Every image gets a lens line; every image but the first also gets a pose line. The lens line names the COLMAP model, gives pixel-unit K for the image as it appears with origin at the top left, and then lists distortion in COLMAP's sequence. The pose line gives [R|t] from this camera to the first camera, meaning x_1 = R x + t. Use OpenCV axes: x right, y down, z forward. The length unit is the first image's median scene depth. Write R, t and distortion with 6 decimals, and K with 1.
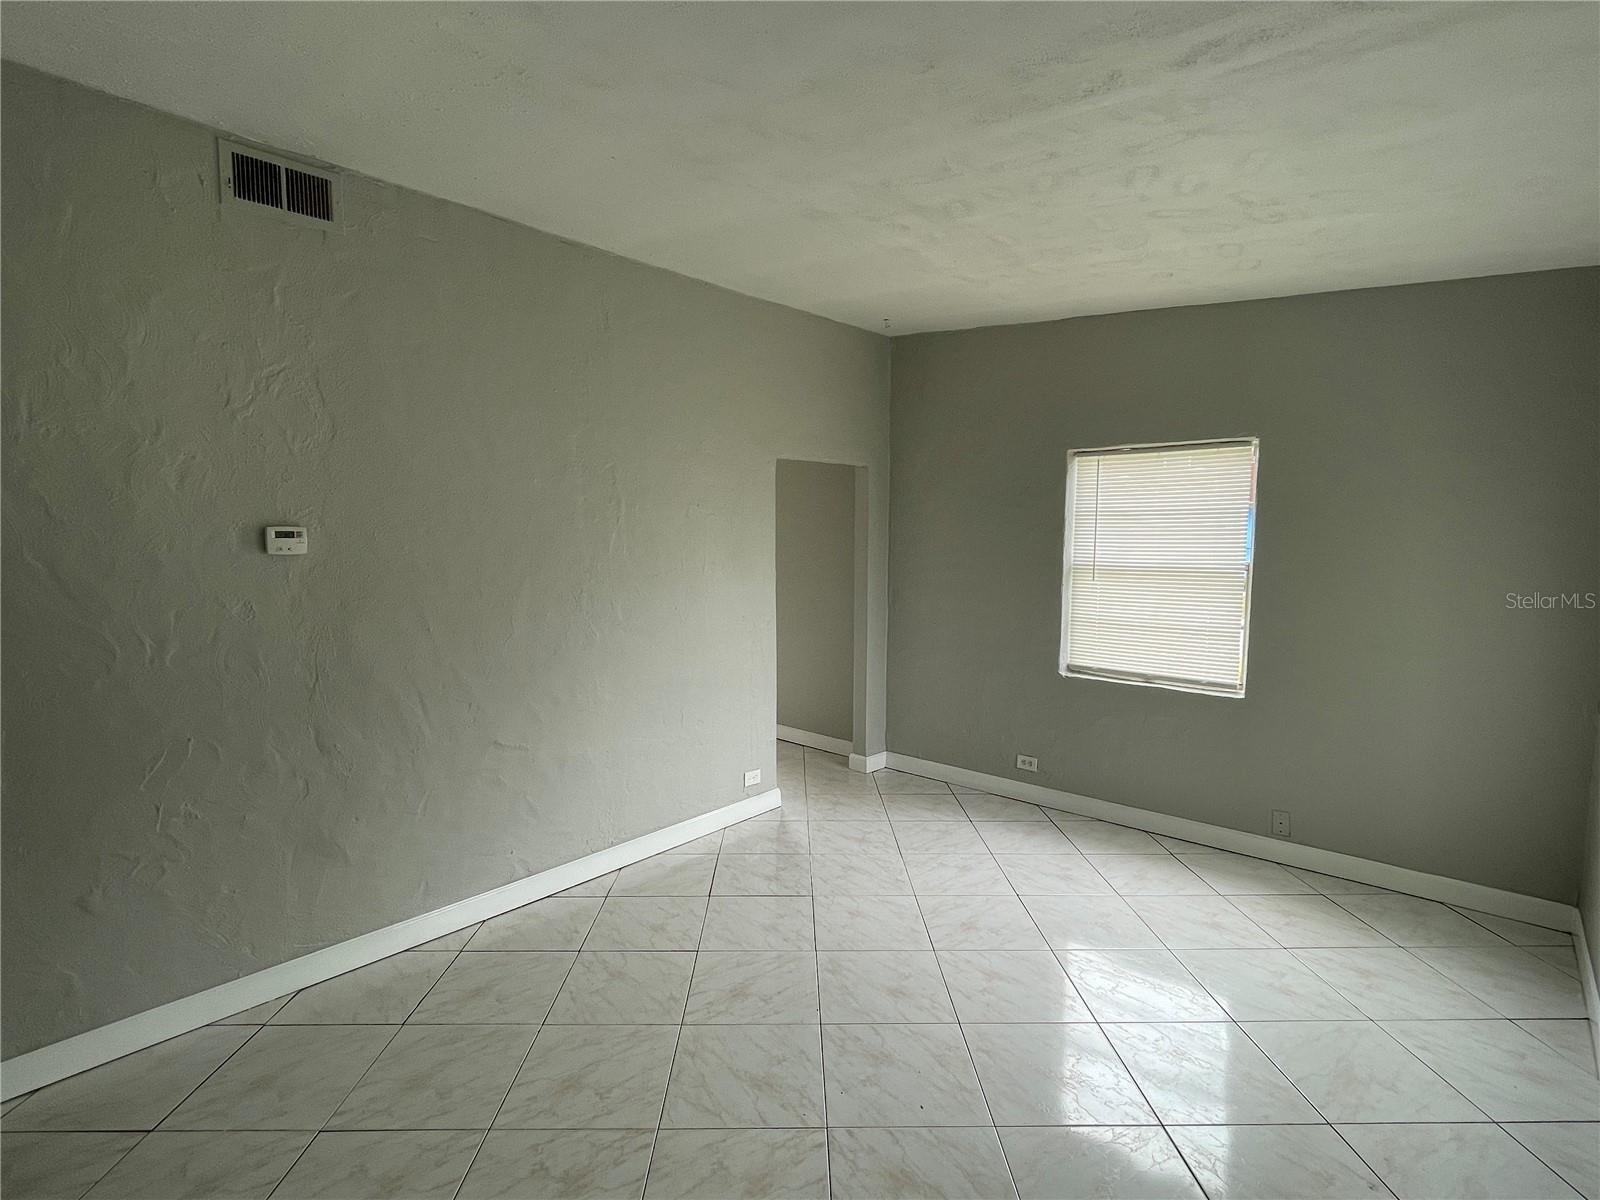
lens RADIAL K [[795.3, 0, 800.0], [0, 795.3, 600.0], [0, 0, 1]] dist [-0.006135, -0.000517]
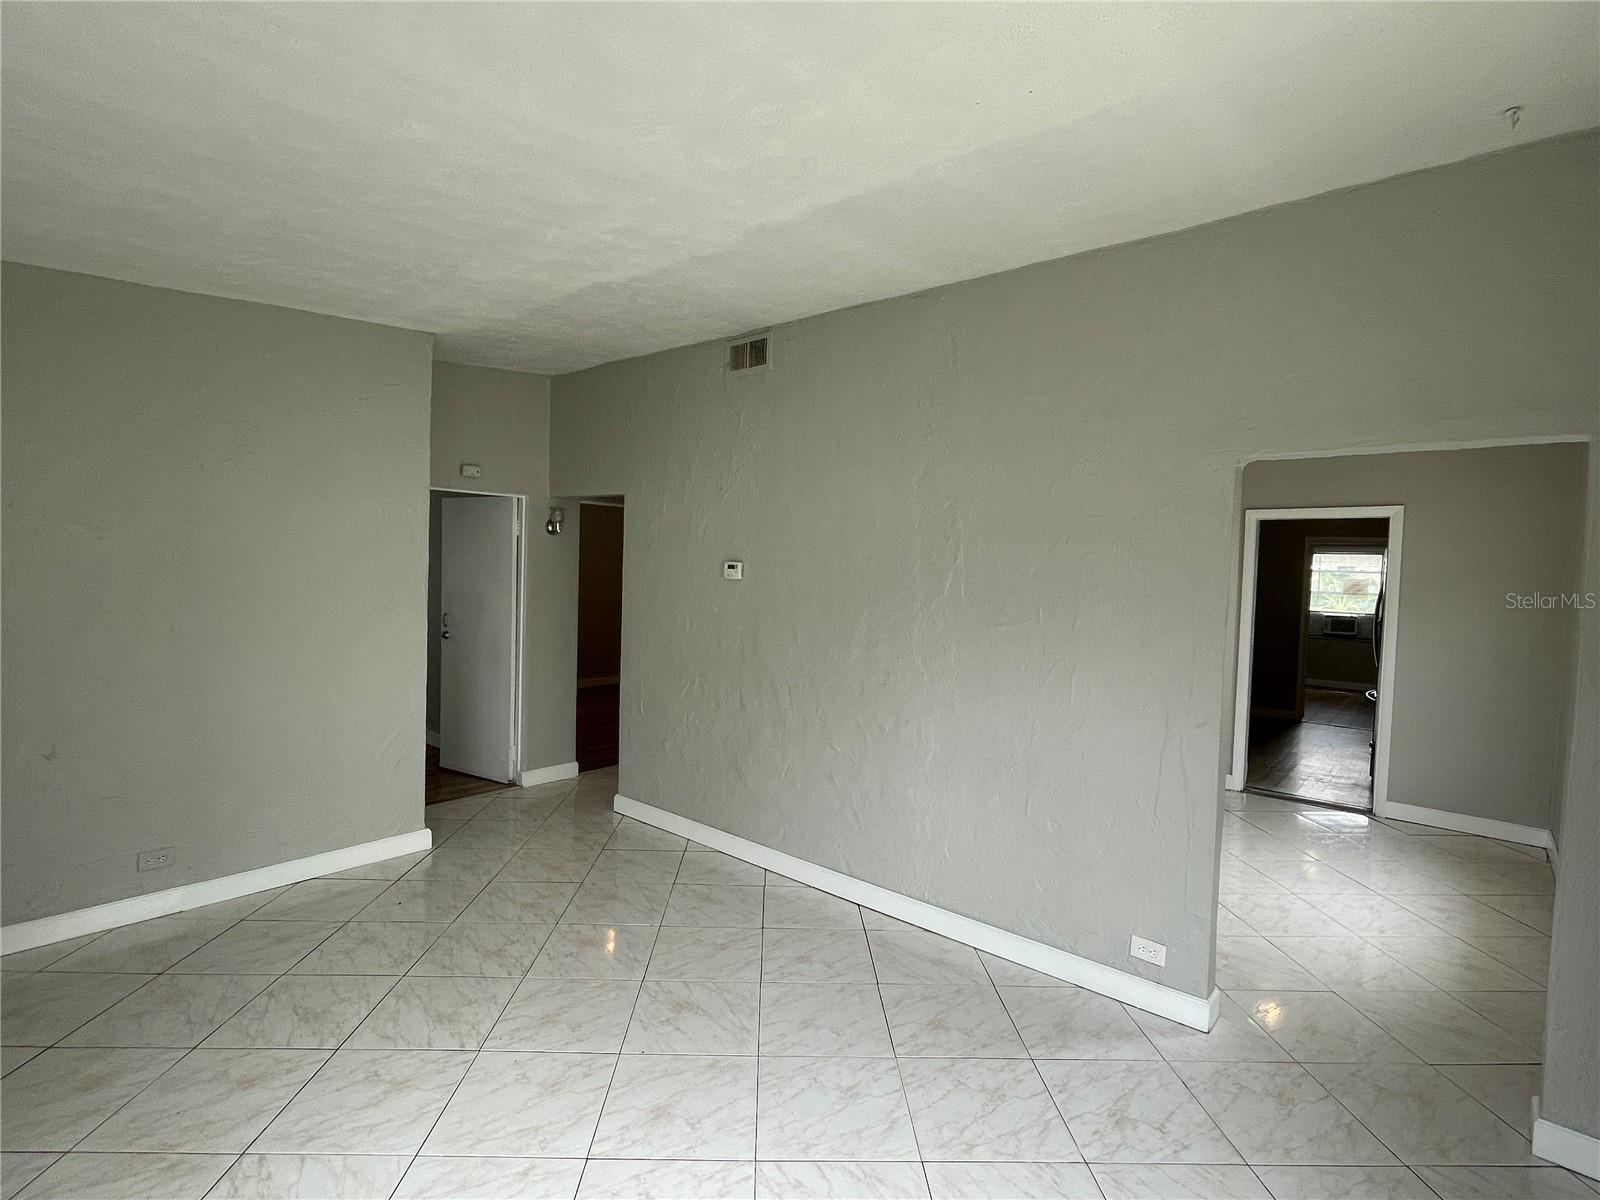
lens RADIAL K [[795.3, 0, 800.0], [0, 795.3, 600.0], [0, 0, 1]] dist [-0.006135, -0.000517]
pose [[0.005686, 0.042849, -0.999065, 0.918158], [-0.118199, 0.992106, 0.041878, -0.092794], [0.992974, 0.117851, 0.010706, 1.053046]]
